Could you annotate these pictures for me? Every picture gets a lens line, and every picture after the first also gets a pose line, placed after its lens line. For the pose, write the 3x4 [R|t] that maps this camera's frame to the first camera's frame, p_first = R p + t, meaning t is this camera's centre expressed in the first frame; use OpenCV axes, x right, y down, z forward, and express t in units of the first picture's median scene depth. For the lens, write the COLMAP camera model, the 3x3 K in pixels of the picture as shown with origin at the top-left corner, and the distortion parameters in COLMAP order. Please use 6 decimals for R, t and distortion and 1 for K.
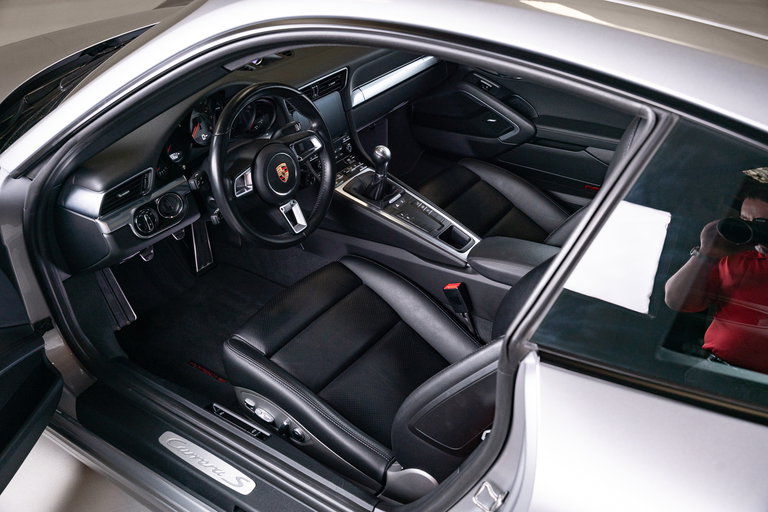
lens RADIAL K [[786.1, 0, 384.5], [0, 786.1, 256.5], [0, 0, 1]] dist [-0.079956, 0.000000]
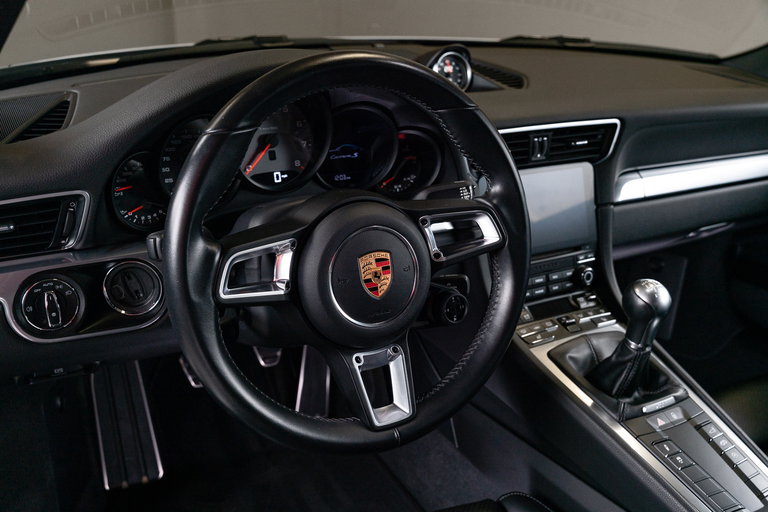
lens RADIAL K [[732.7, 0, 382.7], [0, 732.7, 254.8], [0, 0, 1]] dist [-0.005843, 0.000000]
pose [[0.897604, 0.201382, -0.392113, 0.018542], [-0.272885, 0.952455, -0.135510, -0.056492], [0.346181, 0.228636, 0.909882, 0.563694]]
